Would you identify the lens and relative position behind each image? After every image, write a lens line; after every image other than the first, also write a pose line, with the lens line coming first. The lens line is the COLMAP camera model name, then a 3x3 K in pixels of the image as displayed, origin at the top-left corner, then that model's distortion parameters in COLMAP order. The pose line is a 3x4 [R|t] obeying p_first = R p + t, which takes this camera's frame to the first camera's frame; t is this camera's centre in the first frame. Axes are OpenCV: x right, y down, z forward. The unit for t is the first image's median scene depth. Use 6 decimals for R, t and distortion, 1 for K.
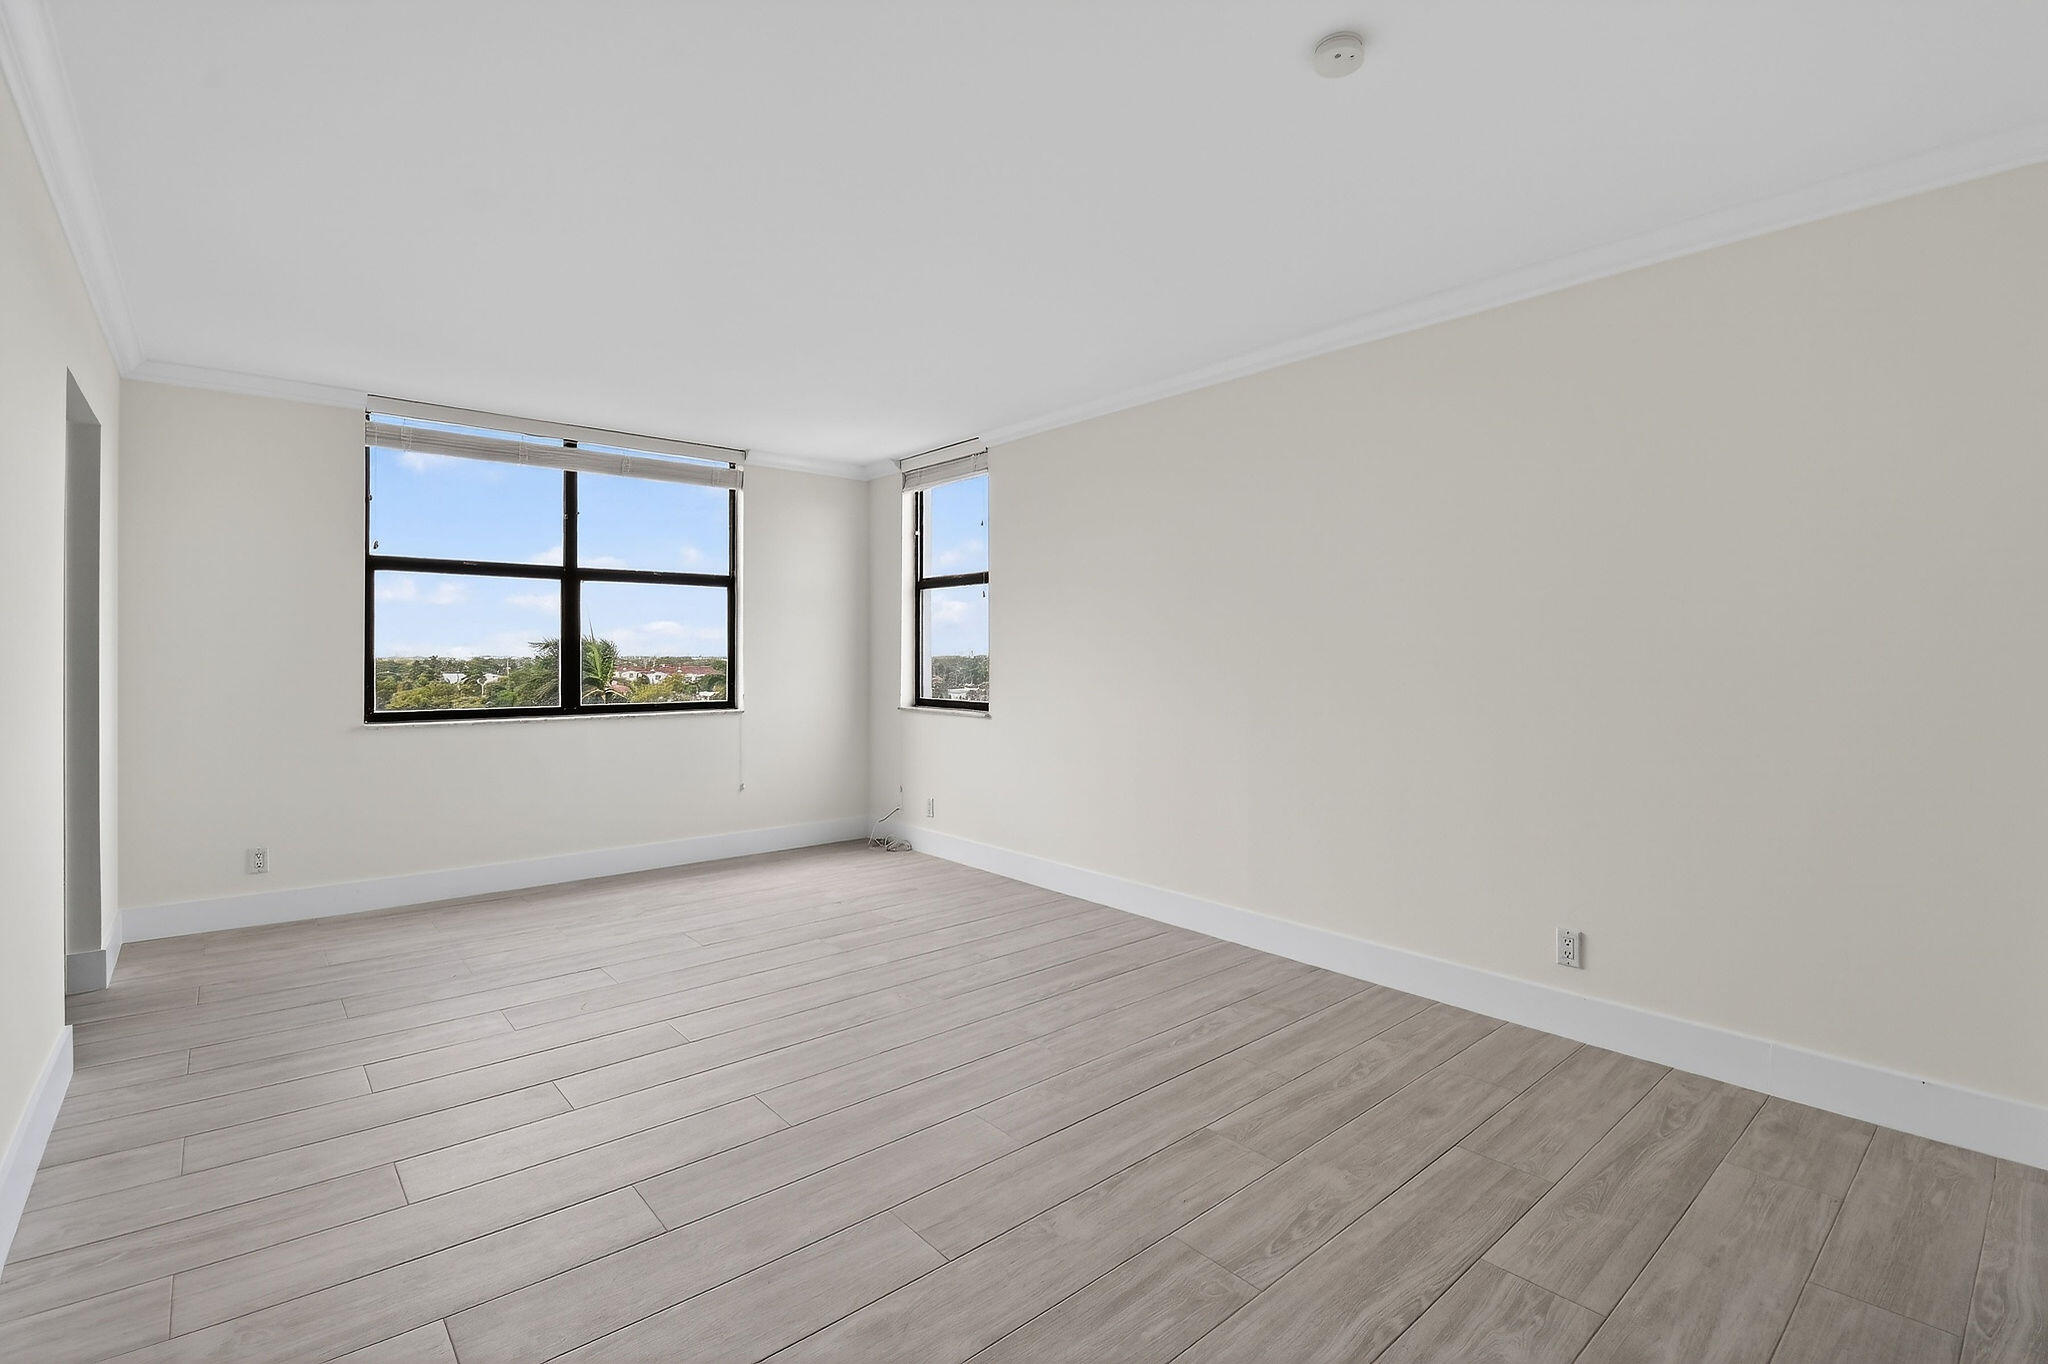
lens RADIAL K [[918.6, 0, 1029.2], [0, 918.6, 662.9], [0, 0, 1]] dist [0.018397, -0.008983]
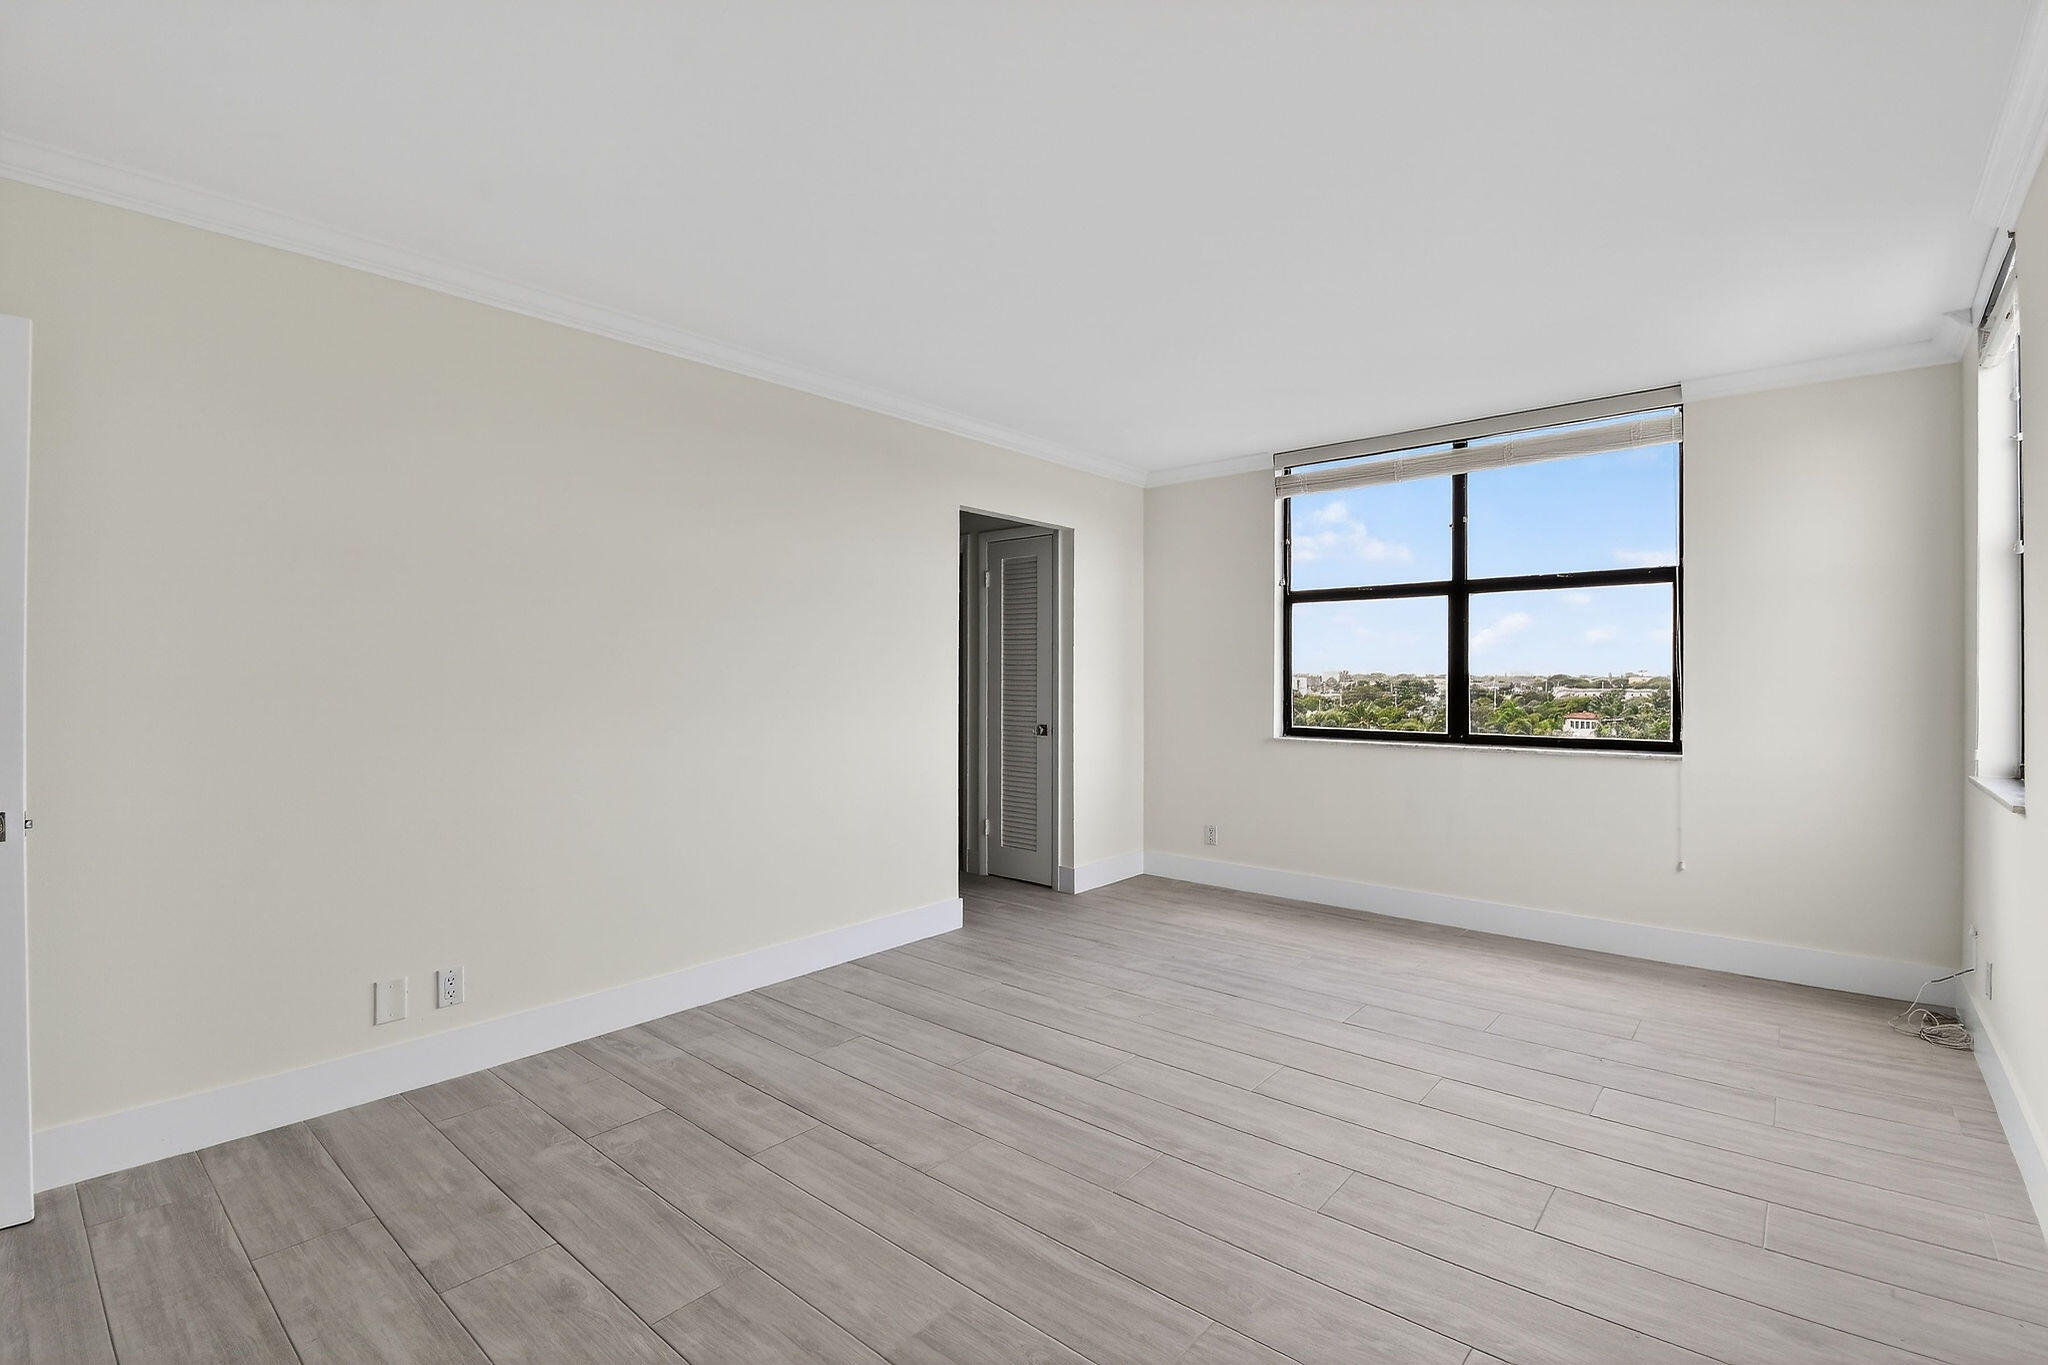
lens RADIAL K [[918.6, 0, 1032.4], [0, 918.6, 684.0], [0, 0, 1]] dist [0.018397, -0.008983]
pose [[0.169974, 0.011817, -0.985378, 0.357419], [-0.003879, 0.999928, 0.011323, -0.011728], [0.985441, 0.001897, 0.170008, 0.475565]]
